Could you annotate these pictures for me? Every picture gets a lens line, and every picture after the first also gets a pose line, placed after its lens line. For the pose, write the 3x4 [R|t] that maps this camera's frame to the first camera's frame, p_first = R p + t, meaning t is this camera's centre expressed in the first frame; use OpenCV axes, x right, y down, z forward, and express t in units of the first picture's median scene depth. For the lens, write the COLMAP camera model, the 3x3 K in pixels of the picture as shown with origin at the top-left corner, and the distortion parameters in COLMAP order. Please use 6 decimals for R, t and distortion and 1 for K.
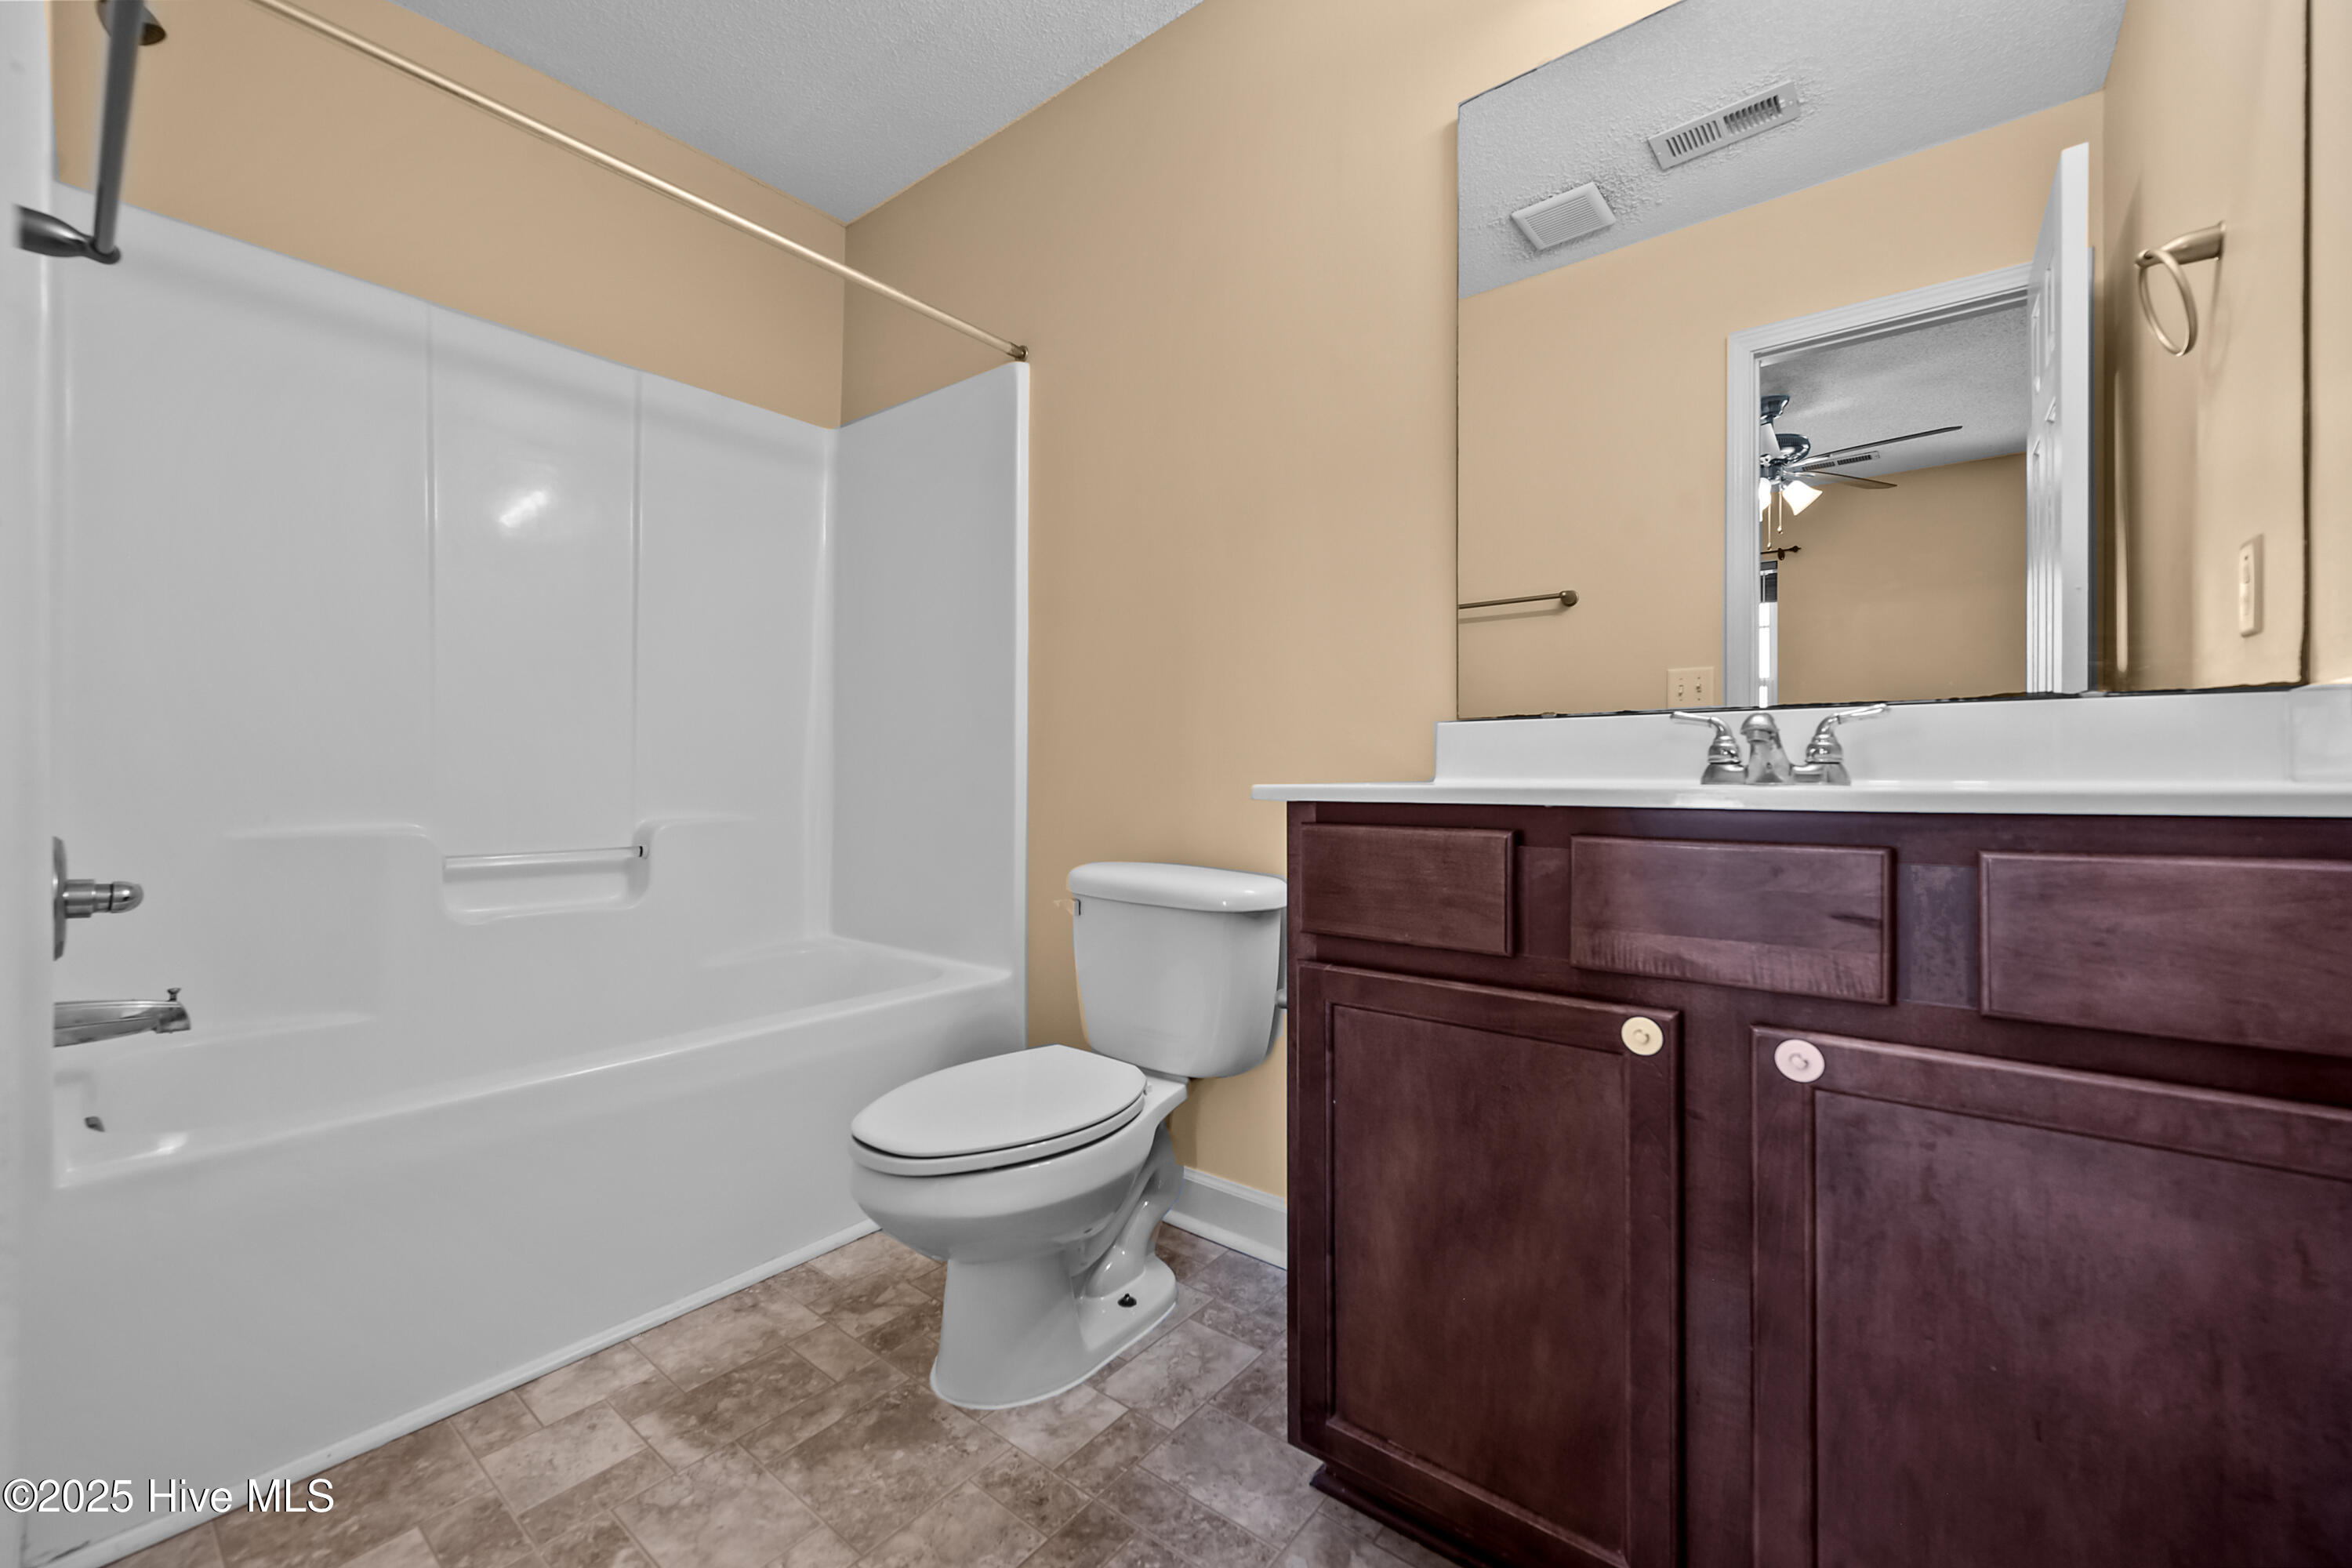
lens RADIAL K [[919.7, 0, 1168.9], [0, 919.7, 774.4], [0, 0, 1]] dist [0.019475, -0.008839]
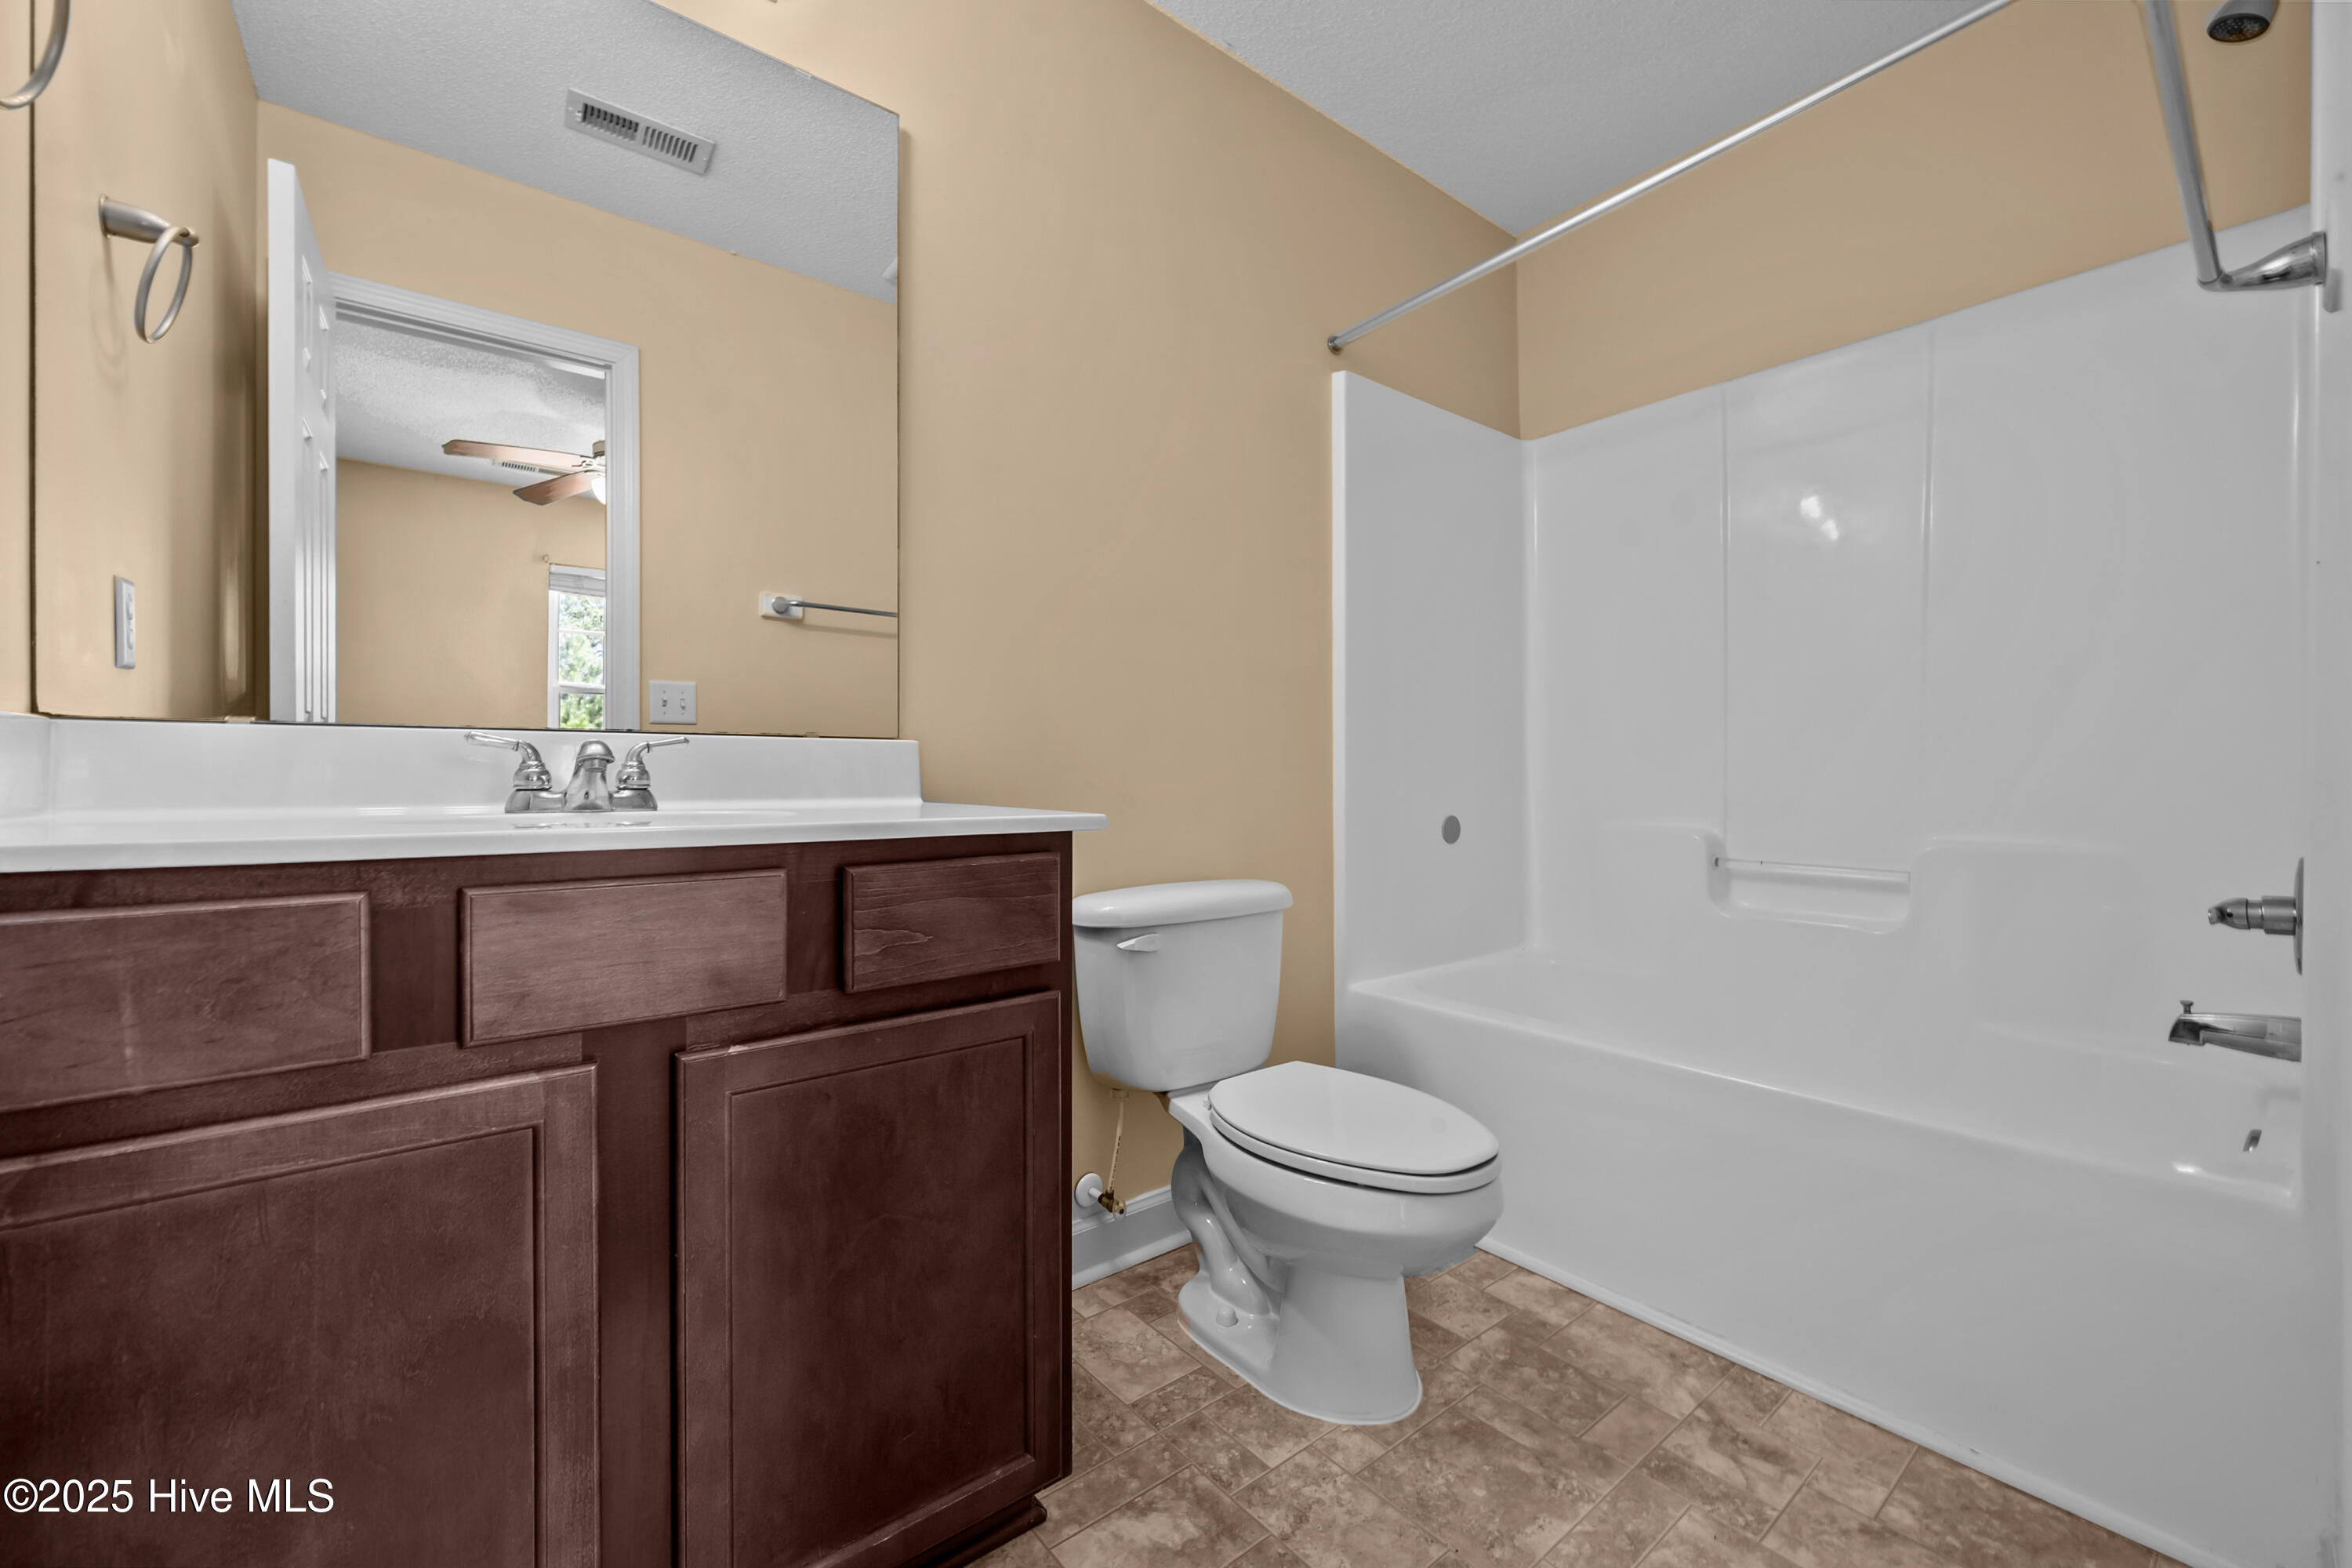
lens RADIAL K [[937.9, 0, 1169.3], [0, 937.9, 786.2], [0, 0, 1]] dist [-0.000917, 0.019692]
pose [[-0.205078, 0.002323, -0.978743, 0.770051], [0.004415, 0.999989, 0.001448, -0.007554], [0.978736, -0.004024, -0.205086, 0.924186]]
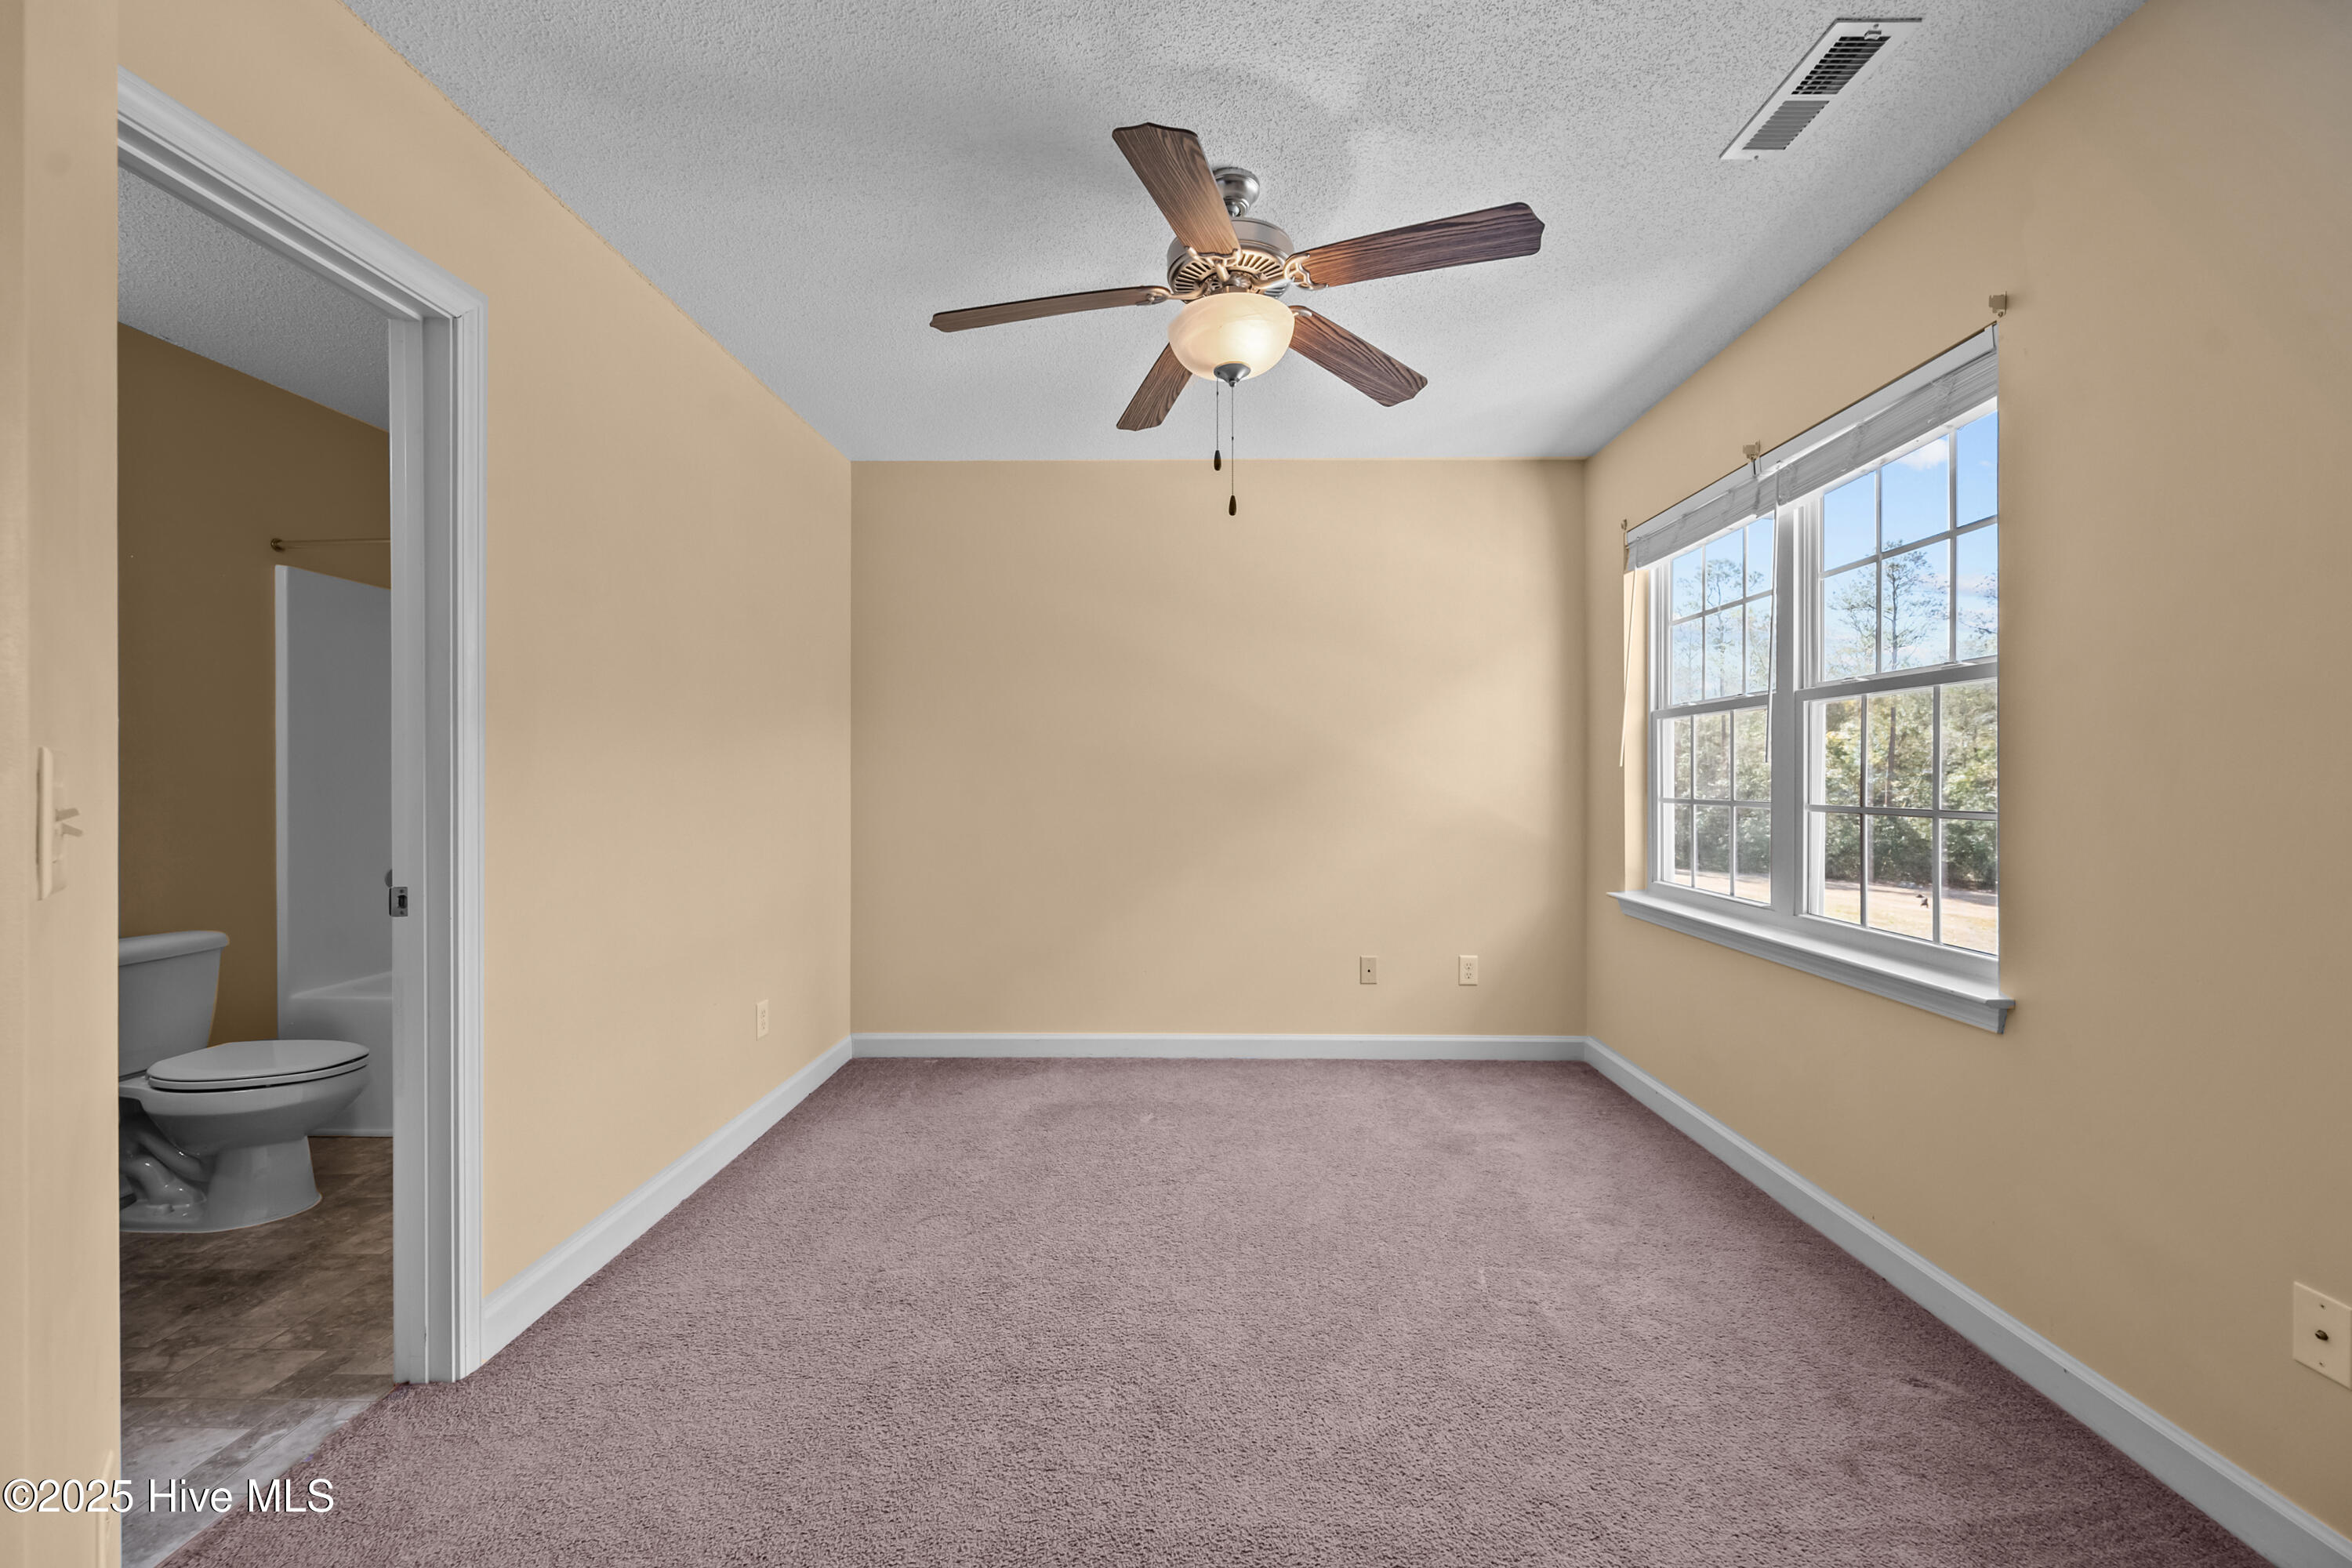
lens RADIAL K [[942.1, 0, 1176.0], [0, 942.1, 784.0], [0, 0, 1]] dist [0.000051, 0.003956]
pose [[0.623563, 0.000891, -0.781772, 2.512479], [0.001981, 0.999994, 0.002719, -0.208412], [0.781770, -0.003244, 0.623558, 1.177328]]
